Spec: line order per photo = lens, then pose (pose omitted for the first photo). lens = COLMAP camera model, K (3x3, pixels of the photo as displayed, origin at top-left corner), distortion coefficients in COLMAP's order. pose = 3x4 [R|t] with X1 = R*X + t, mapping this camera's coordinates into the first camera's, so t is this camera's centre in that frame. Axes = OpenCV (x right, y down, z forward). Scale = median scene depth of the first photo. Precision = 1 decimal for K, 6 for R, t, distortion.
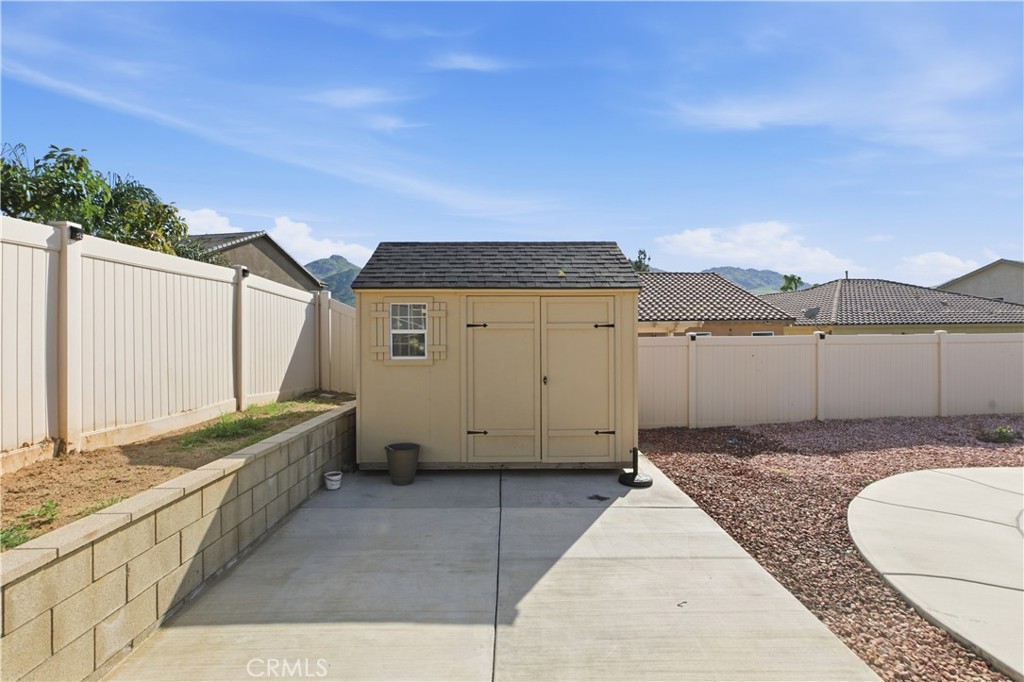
lens RADIAL K [[486.6, 0, 525.1], [0, 486.6, 336.5], [0, 0, 1]] dist [-0.023637, 0.003125]
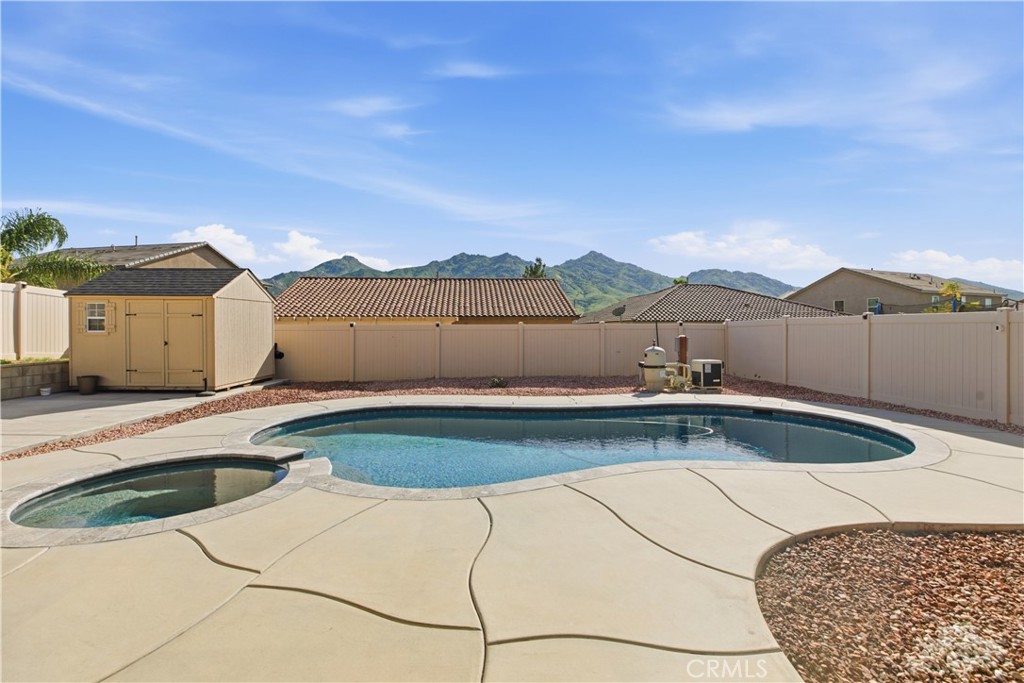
lens RADIAL K [[474.4, 0, 515.1], [0, 474.4, 333.0], [0, 0, 1]] dist [-0.001625, -0.002001]
pose [[0.999395, 0.003286, -0.034636, 0.066444], [-0.003397, 0.999989, -0.003146, 0.002267], [0.034625, 0.003262, 0.999395, -0.036394]]
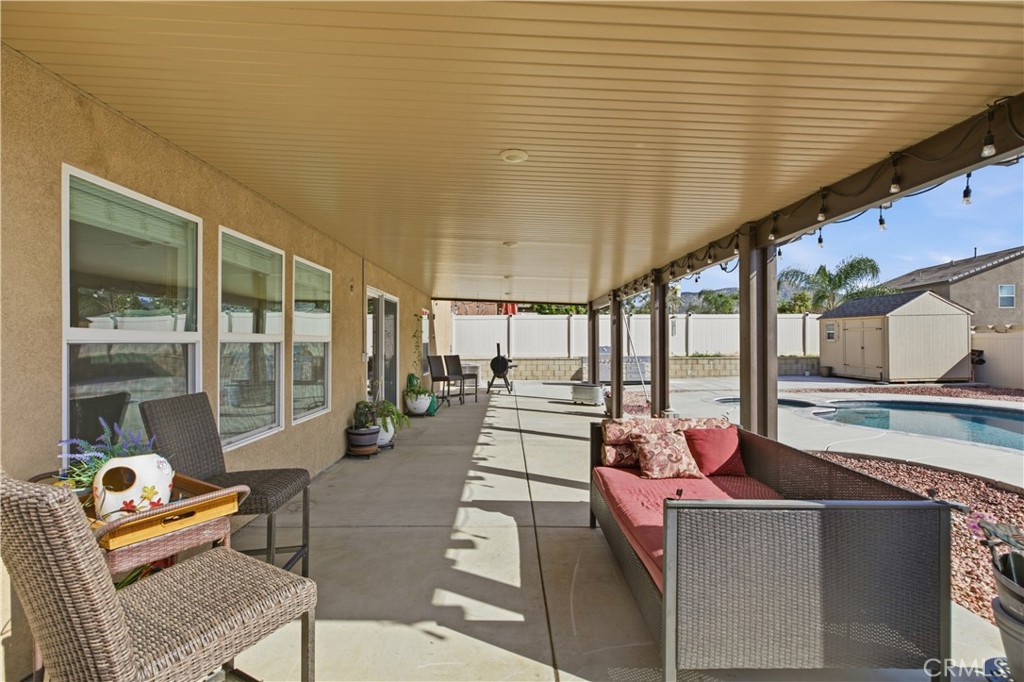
lens RADIAL K [[474.4, 0, 511.8], [0, 474.4, 338.0], [0, 0, 1]] dist [-0.001625, -0.002001]
pose [[-0.025136, -0.002387, -0.999681, 0.131283], [-0.001742, 0.999996, -0.002344, 0.001861], [0.999683, 0.001683, -0.025140, -0.045546]]
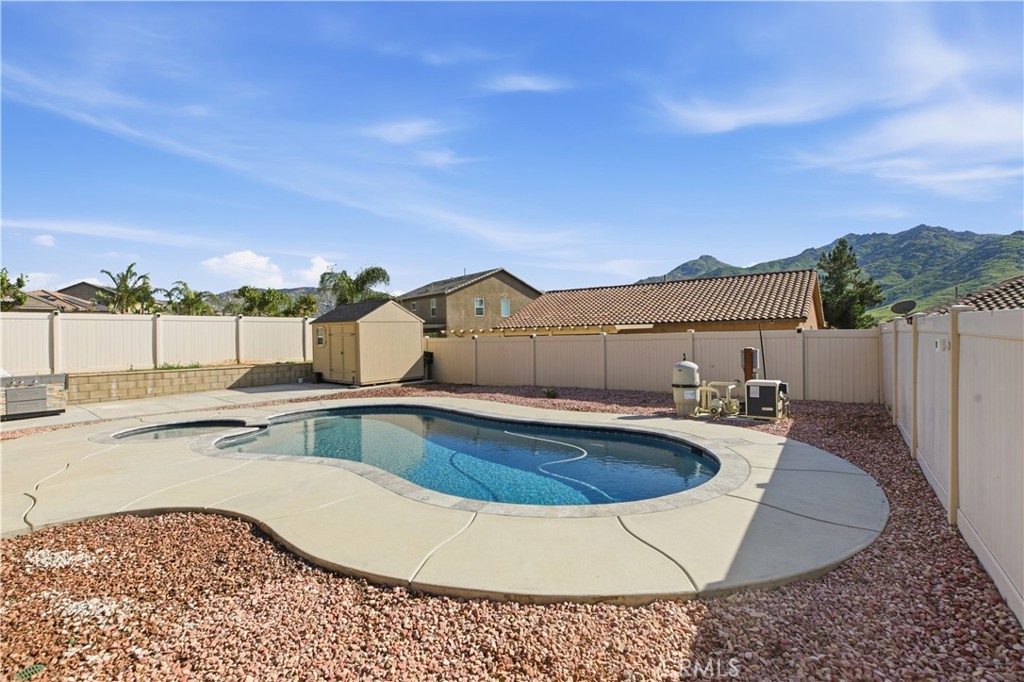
lens RADIAL K [[486.6, 0, 509.1], [0, 486.6, 340.2], [0, 0, 1]] dist [-0.023637, 0.003125]
pose [[0.710375, -0.005460, -0.703802, 0.126534], [0.010746, 0.999937, 0.003090, 0.000706], [0.703741, -0.009758, 0.710390, -0.016155]]
